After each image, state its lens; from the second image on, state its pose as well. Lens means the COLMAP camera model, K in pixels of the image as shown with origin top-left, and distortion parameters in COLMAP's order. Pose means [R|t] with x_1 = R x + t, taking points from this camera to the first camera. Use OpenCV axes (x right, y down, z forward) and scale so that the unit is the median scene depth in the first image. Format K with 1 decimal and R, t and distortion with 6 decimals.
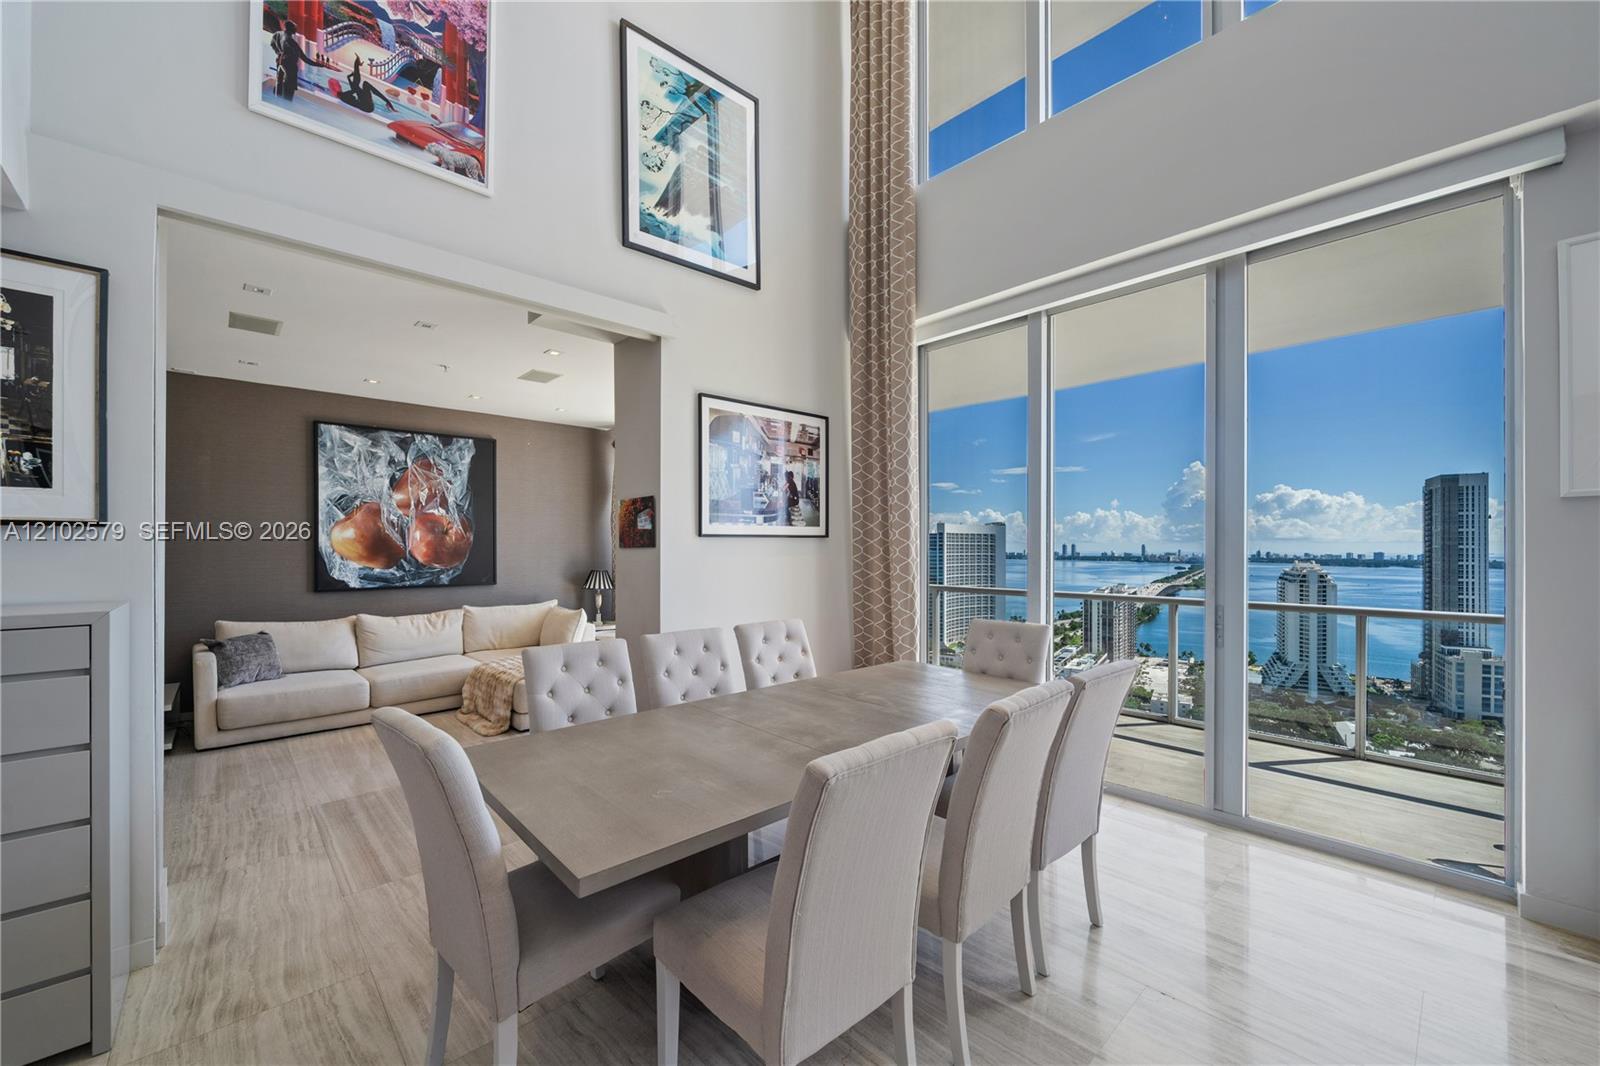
lens RADIAL K [[631.1, 0, 794.2], [0, 631.1, 547.2], [0, 0, 1]] dist [-0.000949, -0.000418]
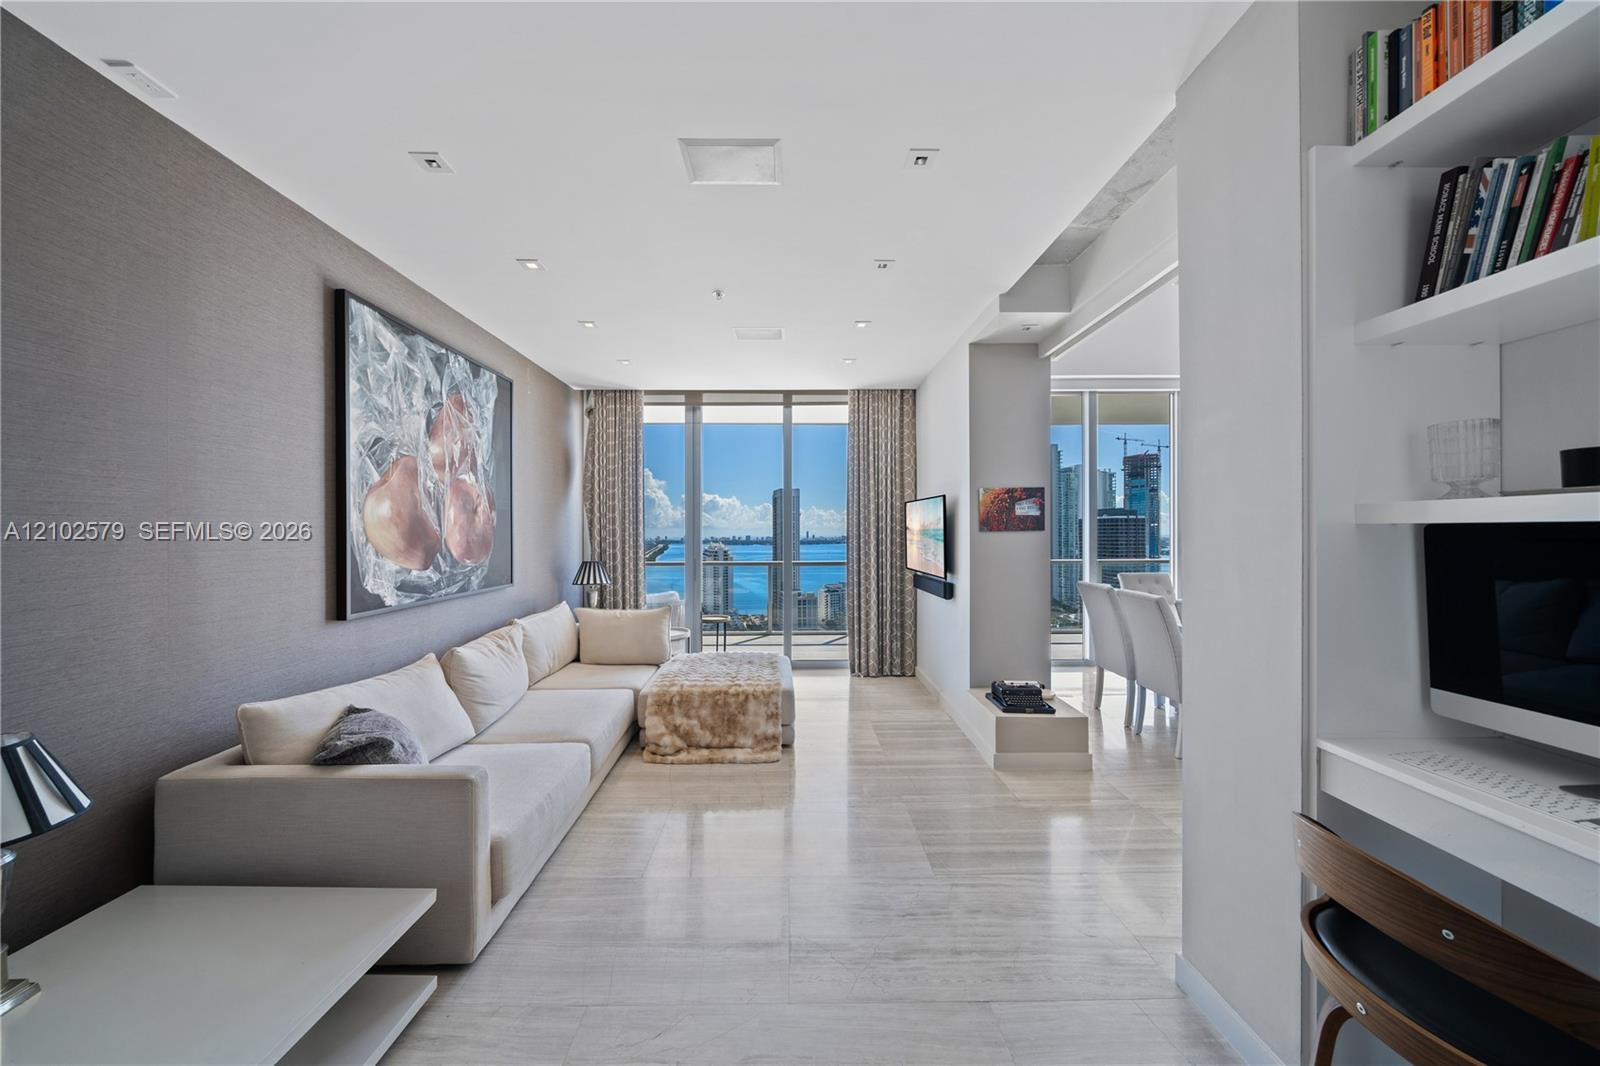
lens RADIAL K [[545.2, 0, 795.4], [0, 545.2, 533.7], [0, 0, 1]] dist [-0.001067, -0.000107]
pose [[0.670766, -0.005586, 0.741648, -0.766381], [0.005113, 0.999983, 0.002907, 0.000314], [-0.741651, 0.001842, 0.670783, 0.386660]]
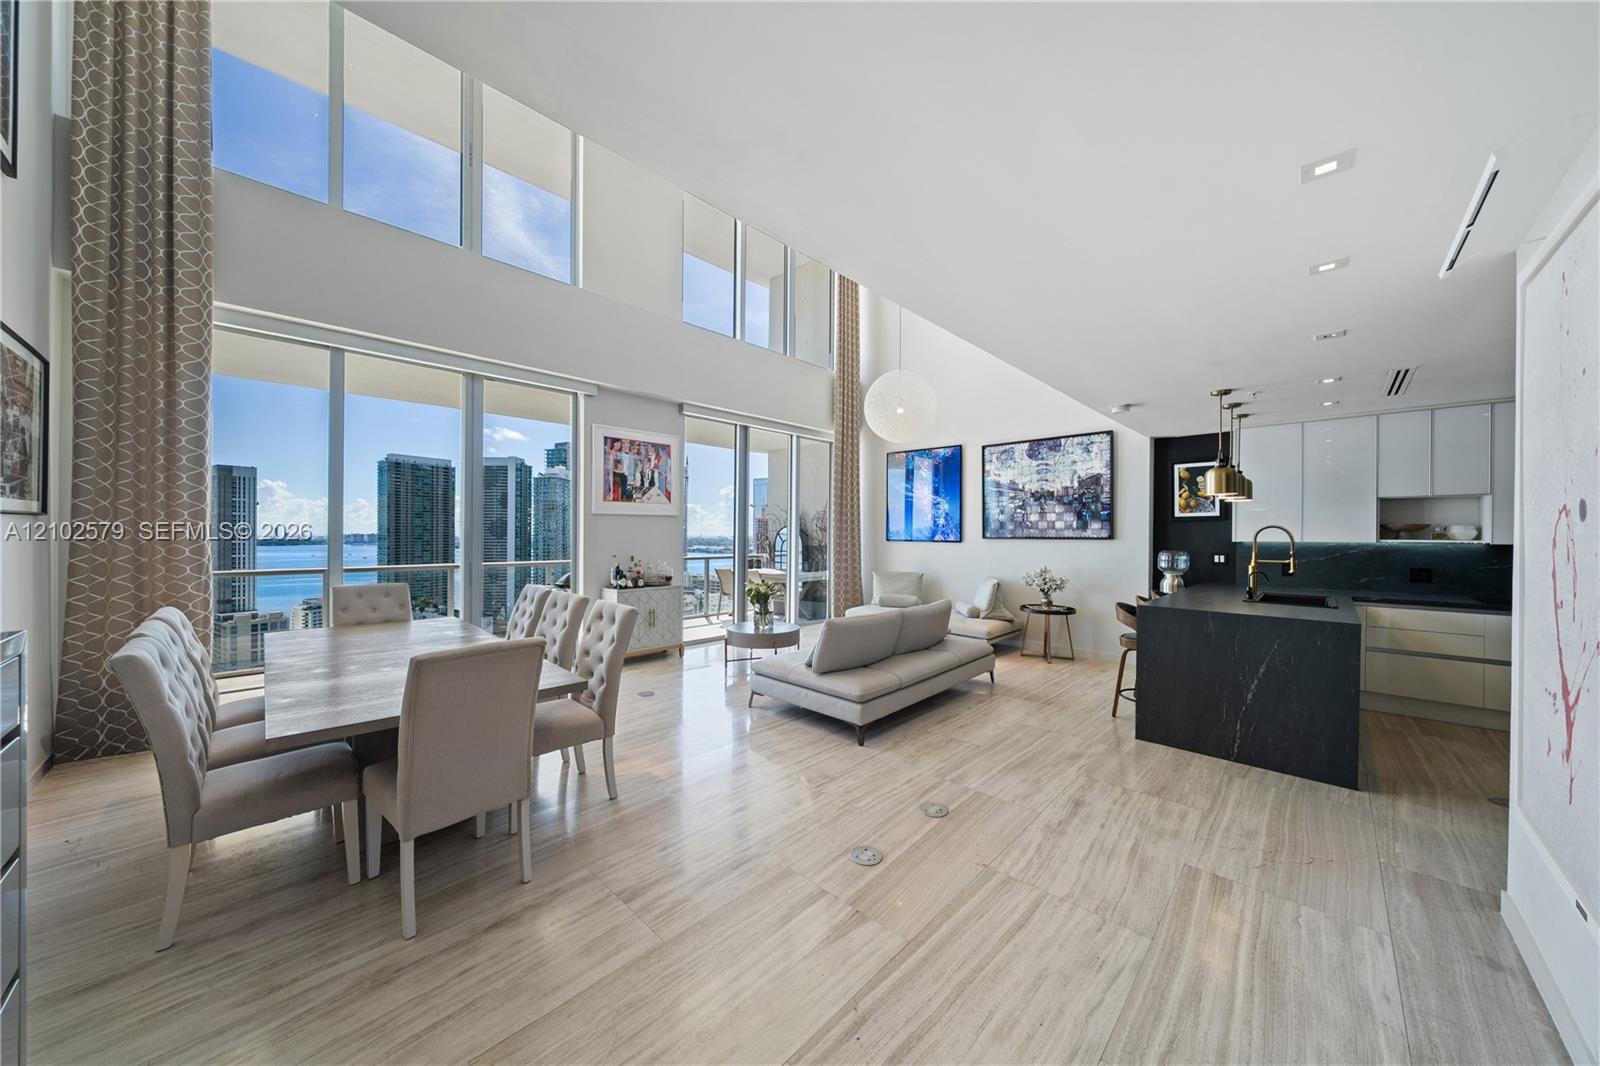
lens RADIAL K [[545.2, 0, 795.4], [0, 545.2, 533.7], [0, 0, 1]] dist [-0.001067, -0.000107]
pose [[-0.047802, -0.002724, 0.998853, -0.482561], [-0.007657, 0.999968, 0.002360, -0.000656], [-0.998827, -0.007535, -0.047822, 0.076472]]
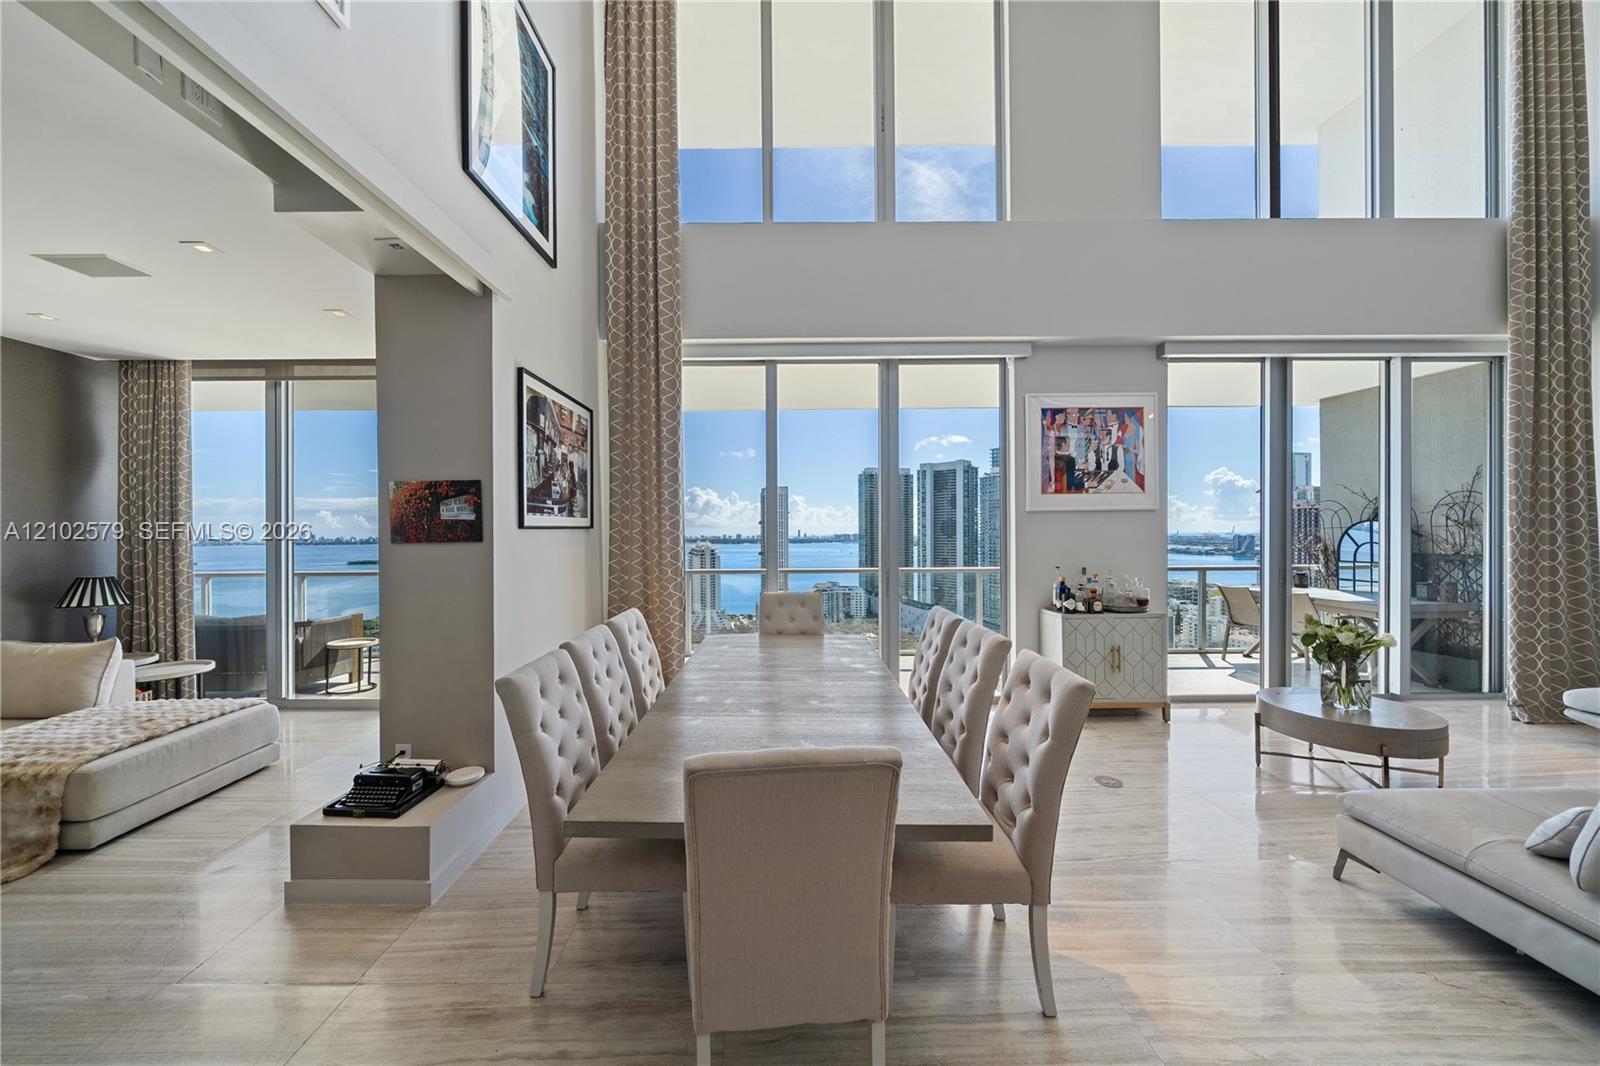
lens RADIAL K [[553.1, 0, 781.5], [0, 553.1, 534.5], [0, 0, 1]] dist [-0.001974, -0.000156]
pose [[0.678463, -0.009889, 0.734568, -0.288851], [0.007136, 0.999951, 0.006870, -0.006918], [-0.734600, 0.000581, 0.678500, 0.122540]]
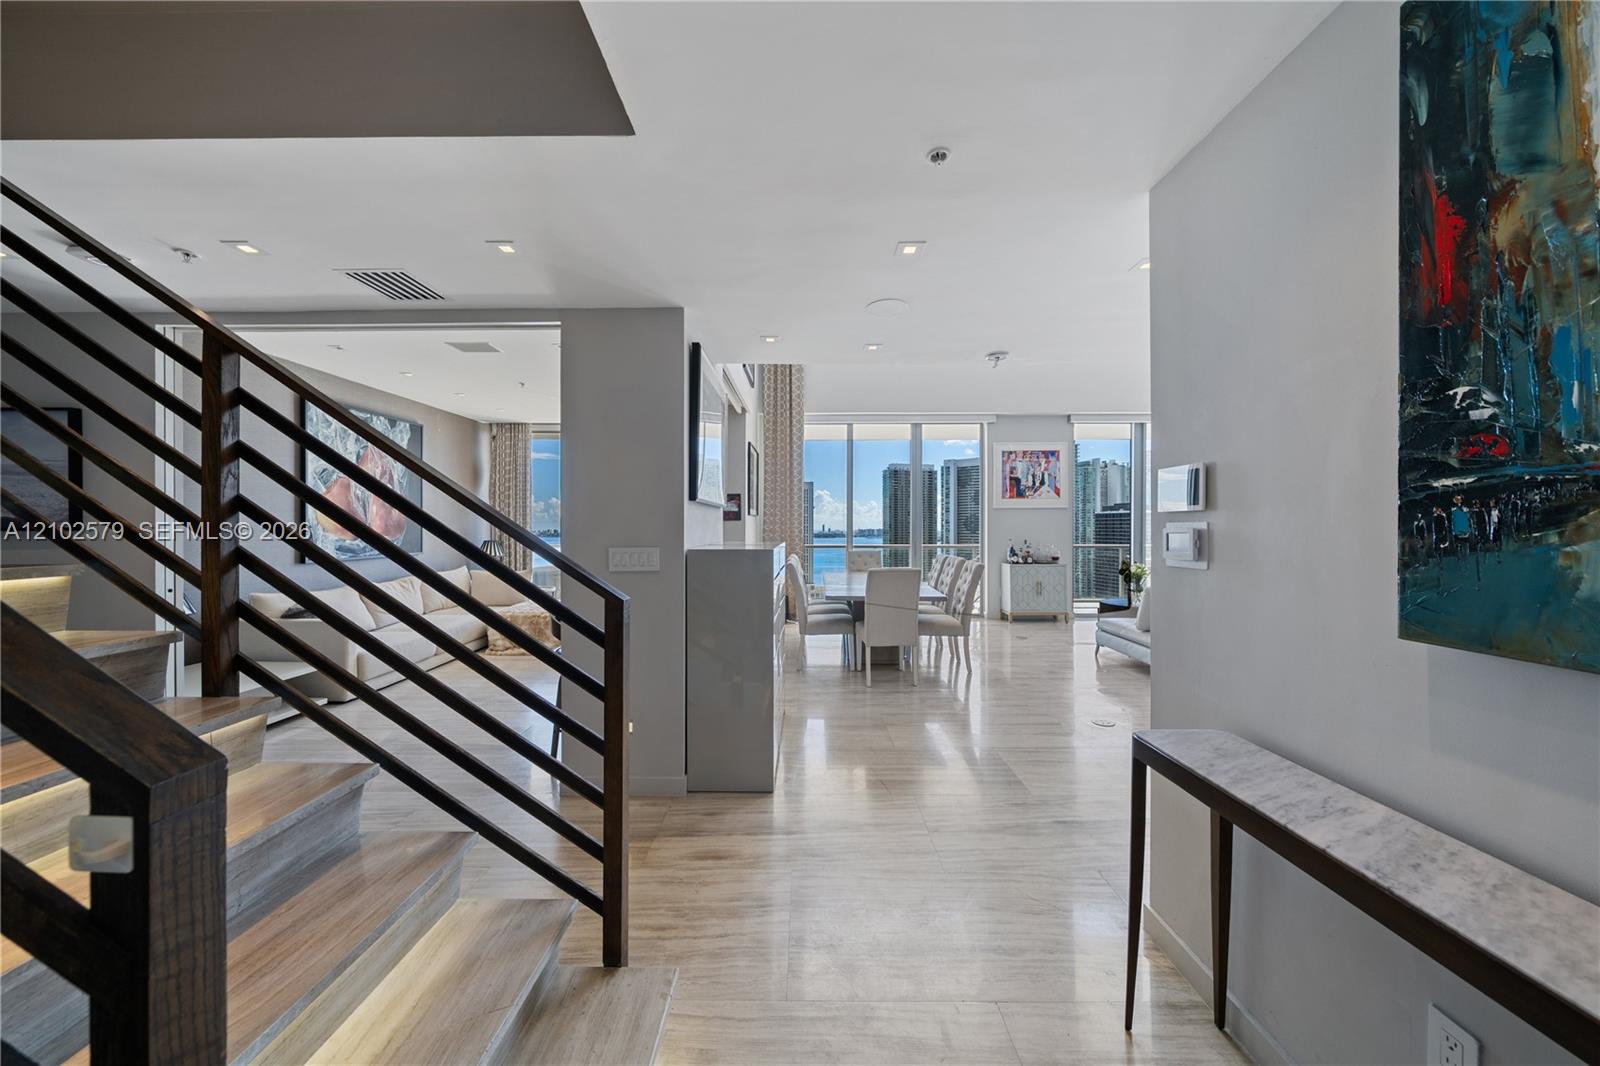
lens RADIAL K [[548.5, 0, 801.9], [0, 548.5, 526.1], [0, 0, 1]] dist [-0.001399, -0.000071]
pose [[0.684079, -0.001690, 0.729406, -0.777591], [0.000950, 0.999999, 0.001426, 0.009261], [-0.729407, -0.000282, 0.684080, -0.170440]]
